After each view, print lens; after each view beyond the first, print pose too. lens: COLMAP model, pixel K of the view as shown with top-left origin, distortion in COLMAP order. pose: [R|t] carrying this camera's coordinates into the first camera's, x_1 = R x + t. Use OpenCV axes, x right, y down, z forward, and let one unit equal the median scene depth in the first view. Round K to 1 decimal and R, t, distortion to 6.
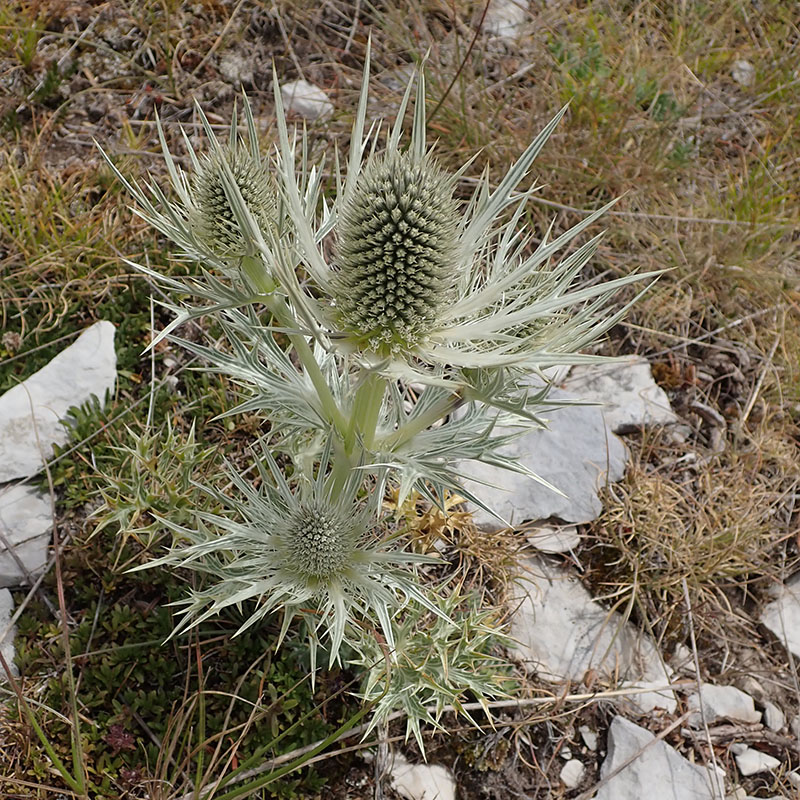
lens RADIAL K [[963.8, 0, 402.7], [0, 963.8, 400.6], [0, 0, 1]] dist [-0.061192, 0.000000]
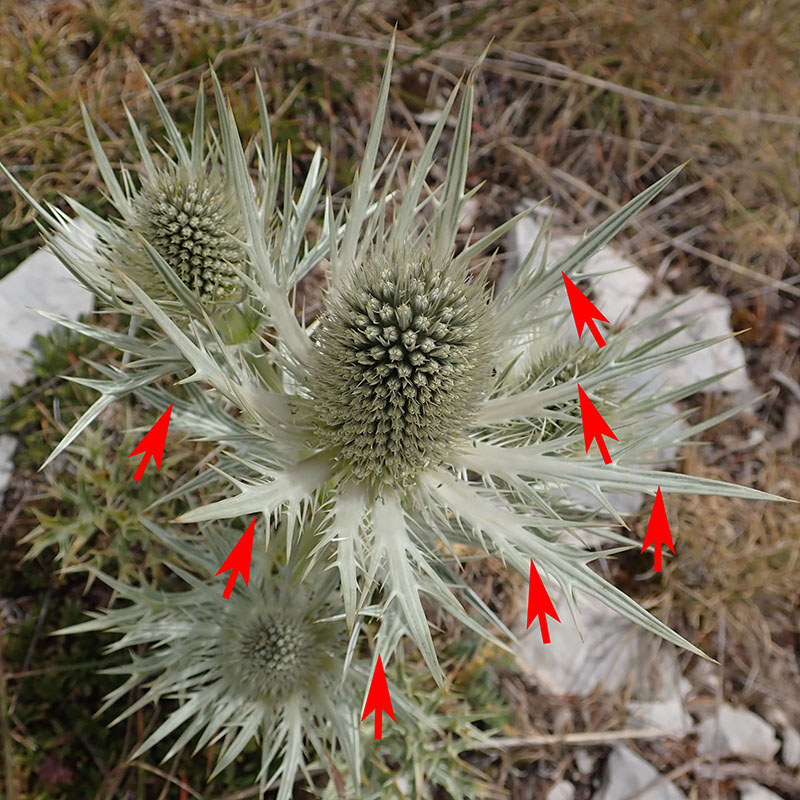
lens RADIAL K [[963.8, 0, 397.0], [0, 963.8, 399.1], [0, 0, 1]] dist [-0.061192, 0.000000]
pose [[0.992071, 0.118299, -0.042428, 0.015140], [-0.103836, 0.961728, 0.253569, -0.189572], [0.070802, -0.247153, 0.966386, 0.191353]]
